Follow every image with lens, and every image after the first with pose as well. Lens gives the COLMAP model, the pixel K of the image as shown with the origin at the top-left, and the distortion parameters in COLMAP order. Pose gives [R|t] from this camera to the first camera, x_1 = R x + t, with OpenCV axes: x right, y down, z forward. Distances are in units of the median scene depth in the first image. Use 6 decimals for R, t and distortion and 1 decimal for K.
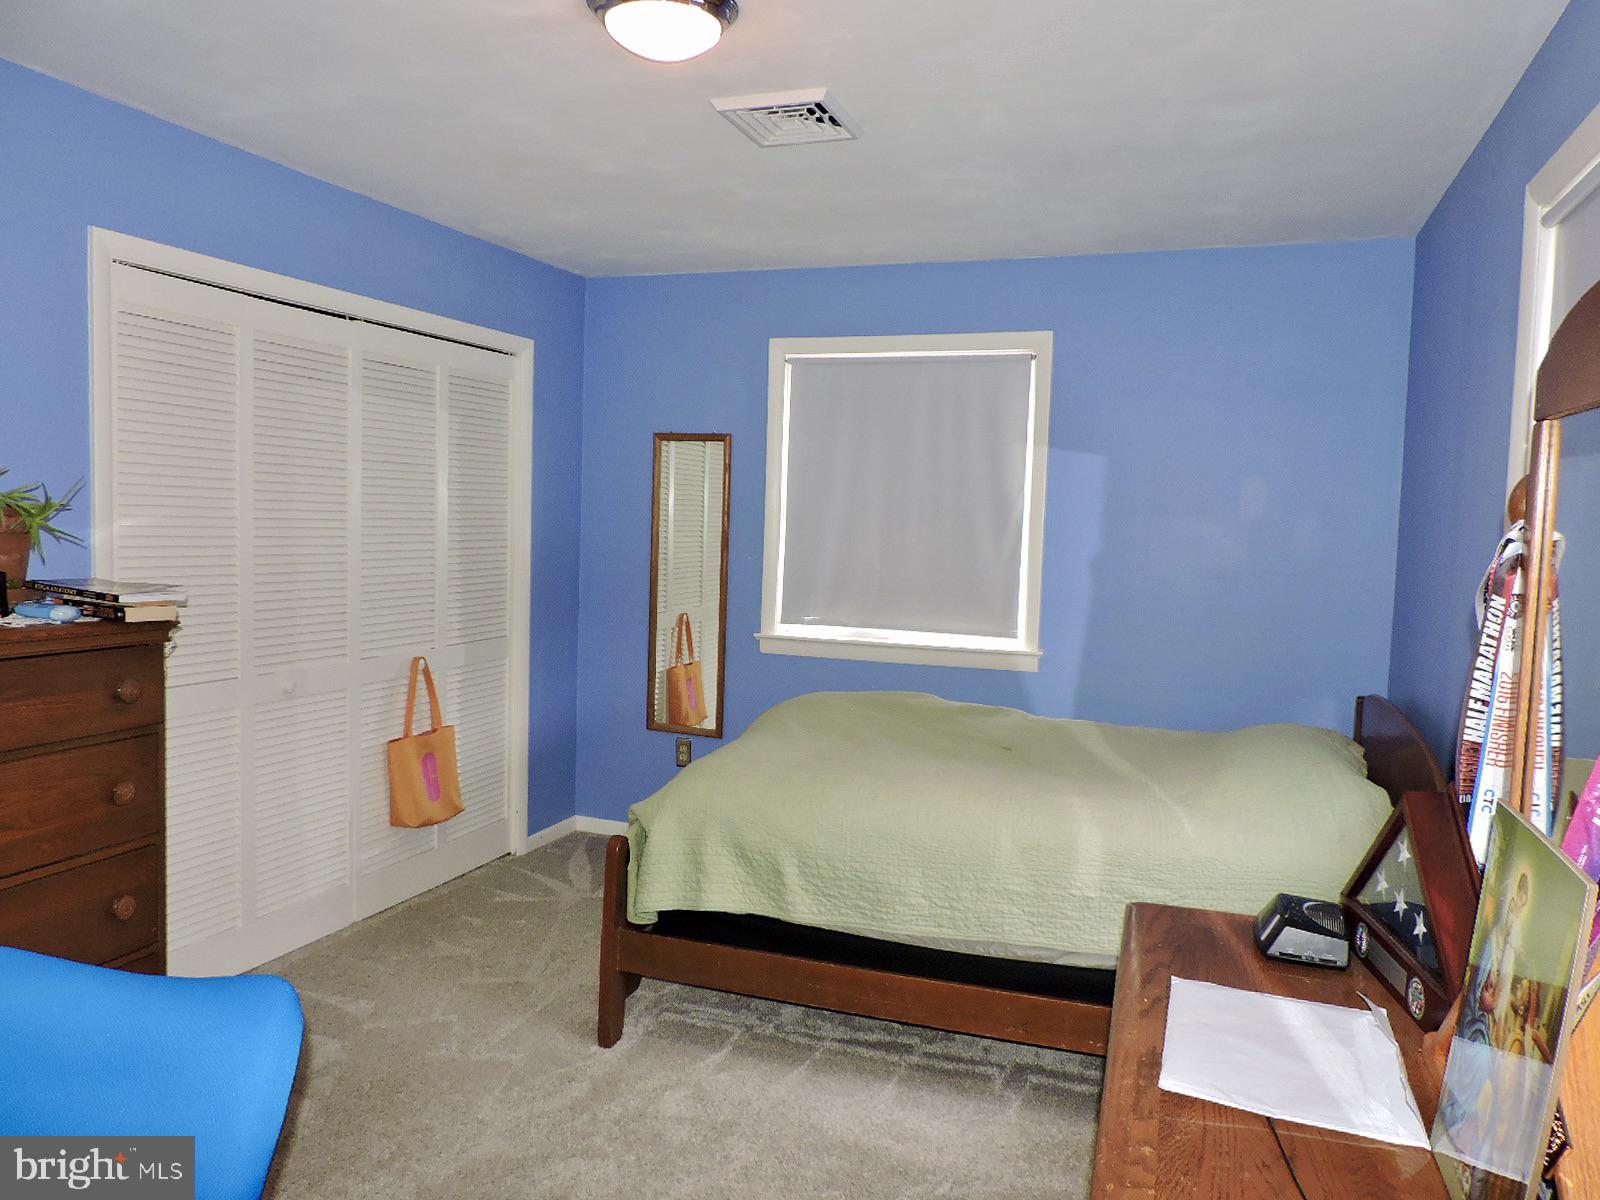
lens RADIAL K [[1129.0, 0, 800.6], [0, 1129.0, 602.8], [0, 0, 1]] dist [-0.025672, 0.001139]
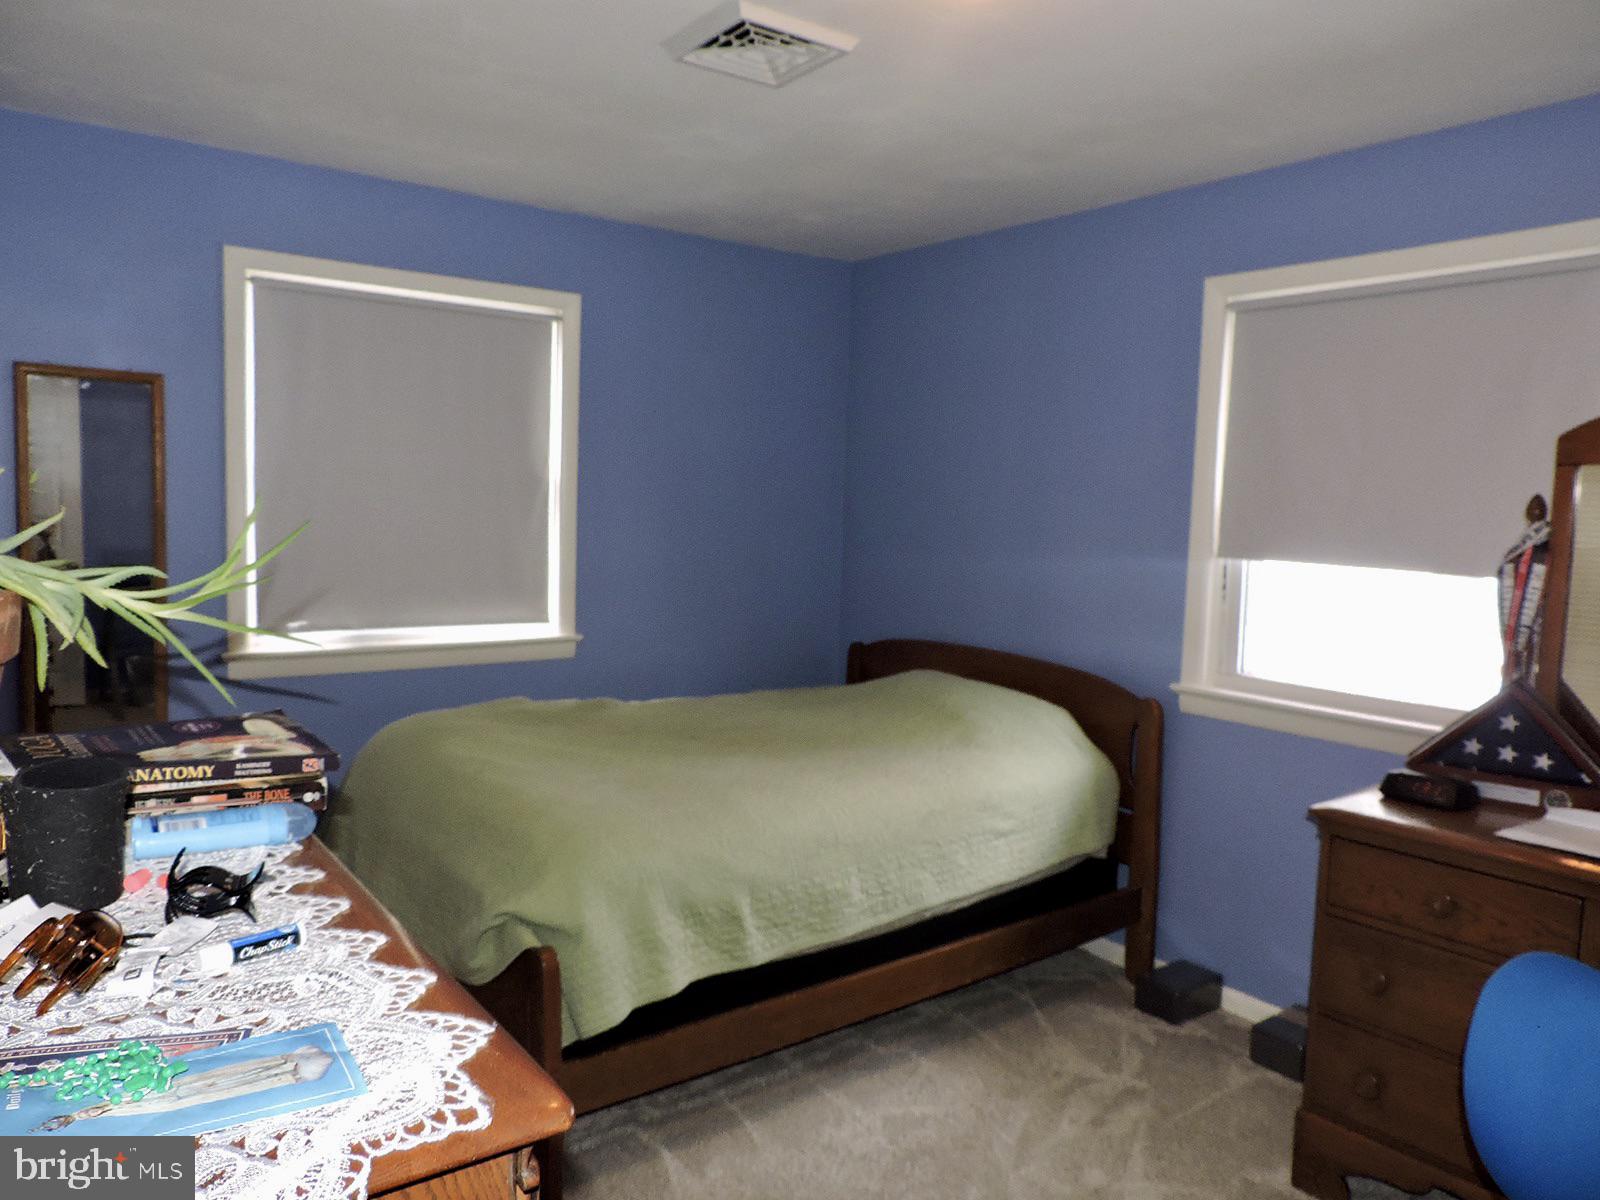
lens RADIAL K [[1129.0, 0, 799.8], [0, 1129.0, 594.1], [0, 0, 1]] dist [-0.025672, 0.001139]
pose [[0.549874, -0.086313, 0.830776, -0.552691], [0.047534, 0.996268, 0.072044, -0.057808], [-0.833894, -0.000125, 0.551925, 0.376150]]
